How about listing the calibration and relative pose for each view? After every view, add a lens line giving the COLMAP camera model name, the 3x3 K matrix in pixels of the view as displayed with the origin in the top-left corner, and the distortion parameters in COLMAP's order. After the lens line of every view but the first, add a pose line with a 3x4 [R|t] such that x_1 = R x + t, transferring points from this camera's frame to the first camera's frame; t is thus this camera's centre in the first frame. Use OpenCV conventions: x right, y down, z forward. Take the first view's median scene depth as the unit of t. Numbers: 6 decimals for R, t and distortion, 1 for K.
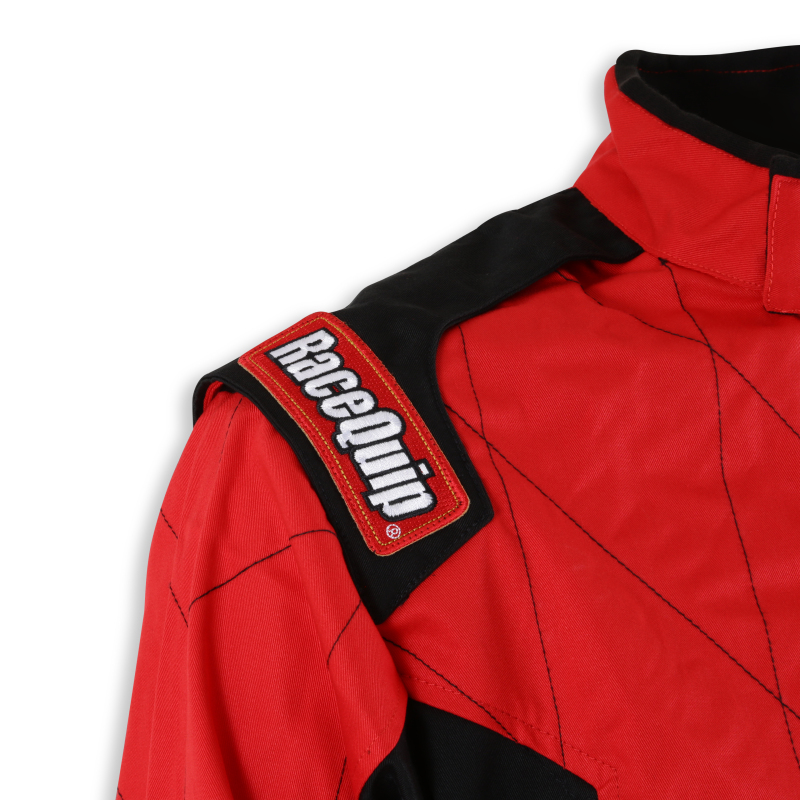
lens RADIAL K [[3348.3, 0, 396.2], [0, 3348.3, 402.9], [0, 0, 1]] dist [0.545074, 0.000000]
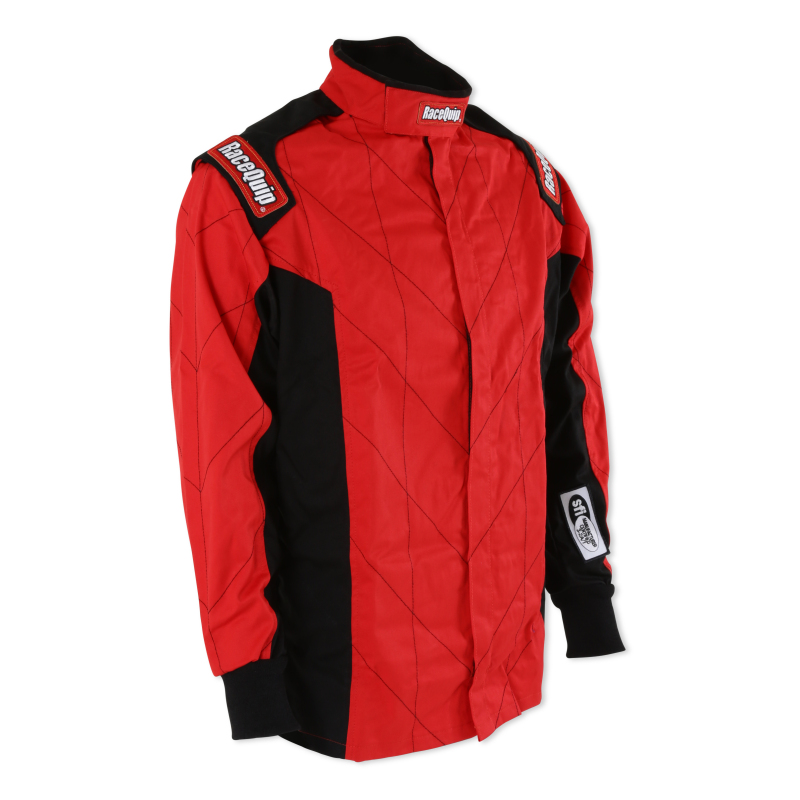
lens RADIAL K [[1794.0, 0, 397.1], [0, 1794.0, 402.6], [0, 0, 1]] dist [0.112352, 0.000000]
pose [[0.995017, -0.026675, 0.096074, -0.039894], [0.013754, 0.991058, 0.132720, -0.002294], [-0.098756, -0.130737, 0.986486, -0.616264]]
